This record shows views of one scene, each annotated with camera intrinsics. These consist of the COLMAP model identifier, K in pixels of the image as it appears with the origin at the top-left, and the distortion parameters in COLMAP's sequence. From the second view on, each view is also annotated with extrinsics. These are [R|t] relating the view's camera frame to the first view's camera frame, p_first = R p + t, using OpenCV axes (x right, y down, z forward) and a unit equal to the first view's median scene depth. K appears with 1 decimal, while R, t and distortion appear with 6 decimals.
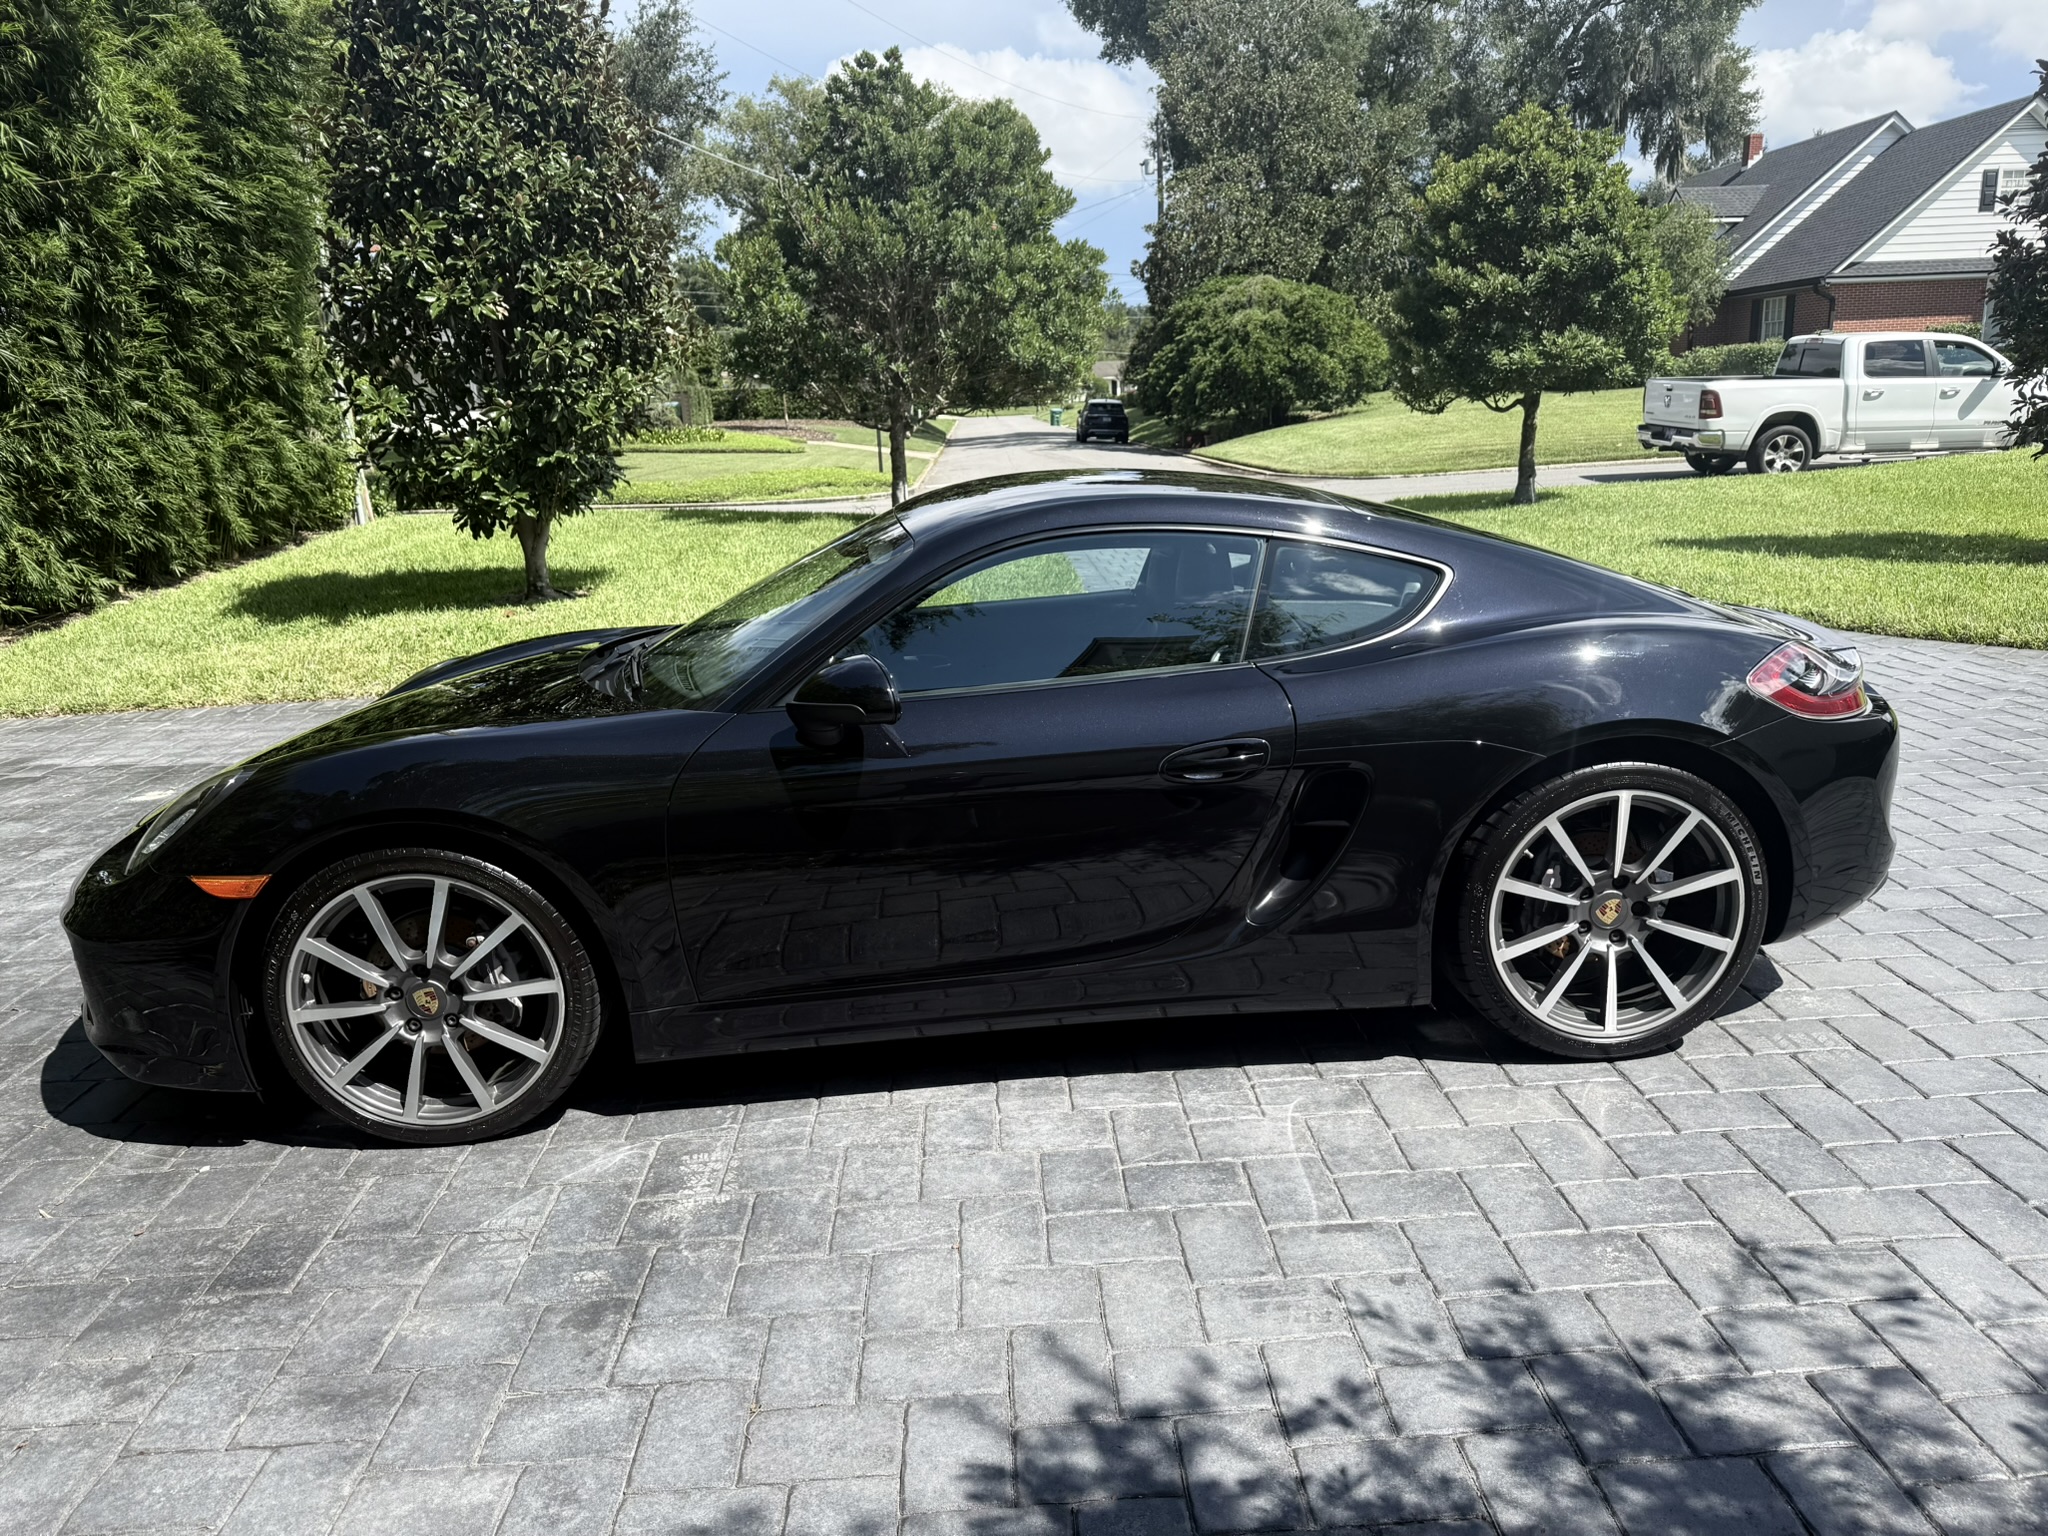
lens RADIAL K [[1448.4, 0, 1035.4], [0, 1448.4, 773.5], [0, 0, 1]] dist [-0.003175, -0.021254]
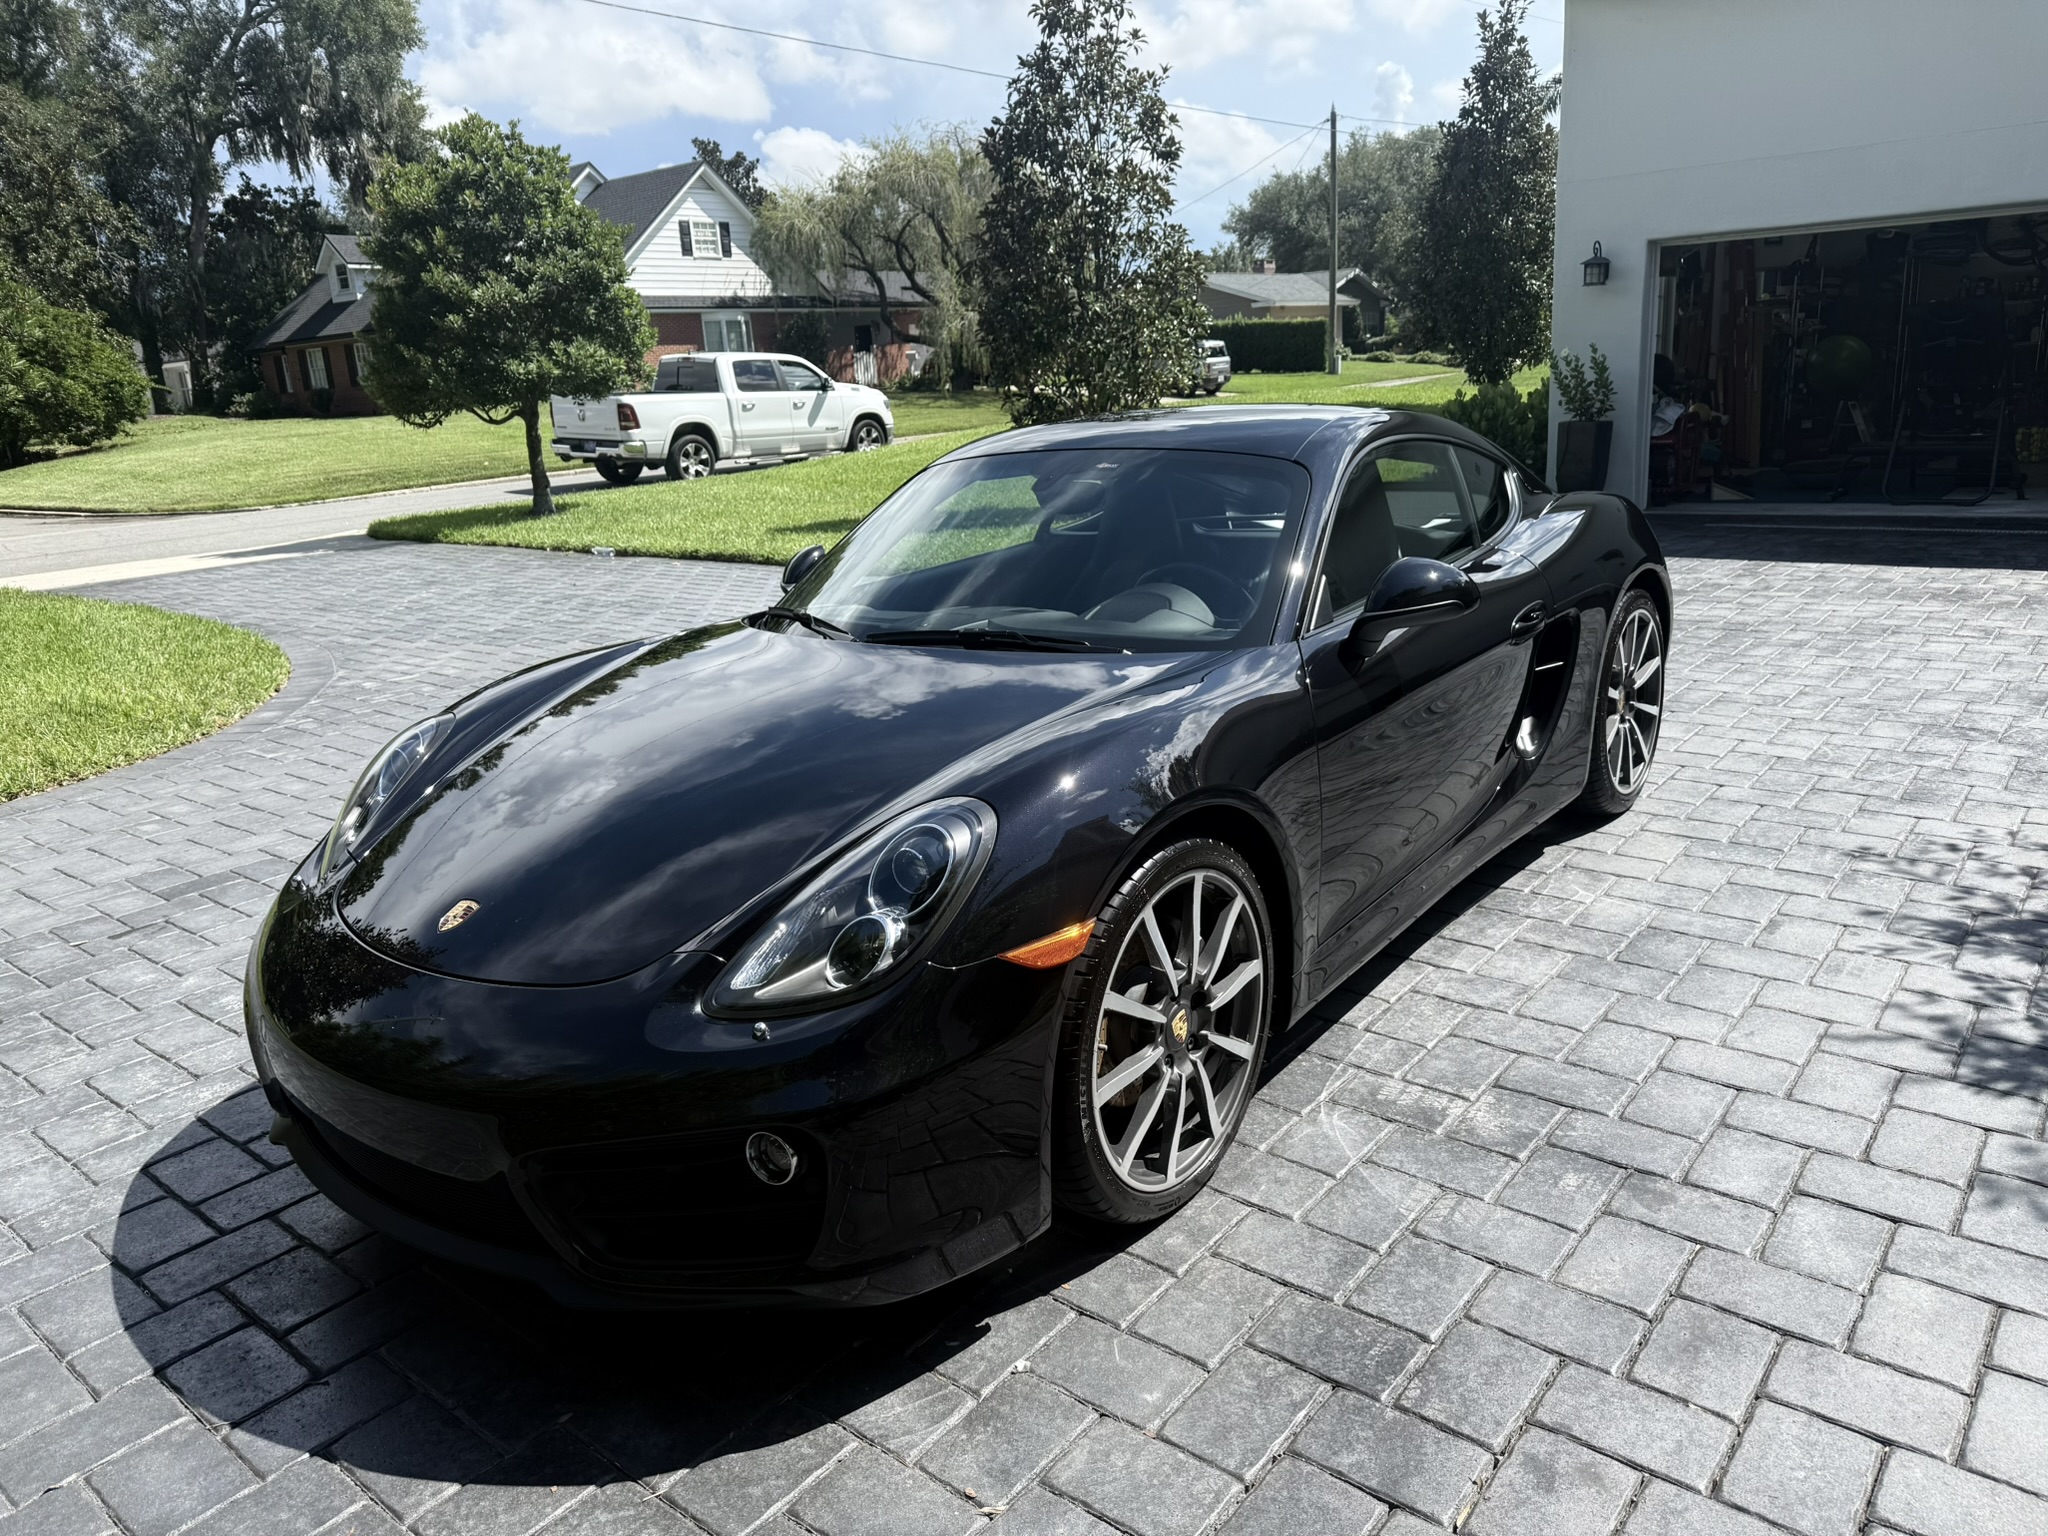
lens RADIAL K [[1448.4, 0, 1038.2], [0, 1448.4, 763.8], [0, 0, 1]] dist [-0.003175, -0.021254]
pose [[0.653077, -0.187588, 0.733690, -0.170625], [0.208112, 0.975990, 0.064293, -0.009710], [-0.728135, 0.110701, 0.676436, 0.078503]]
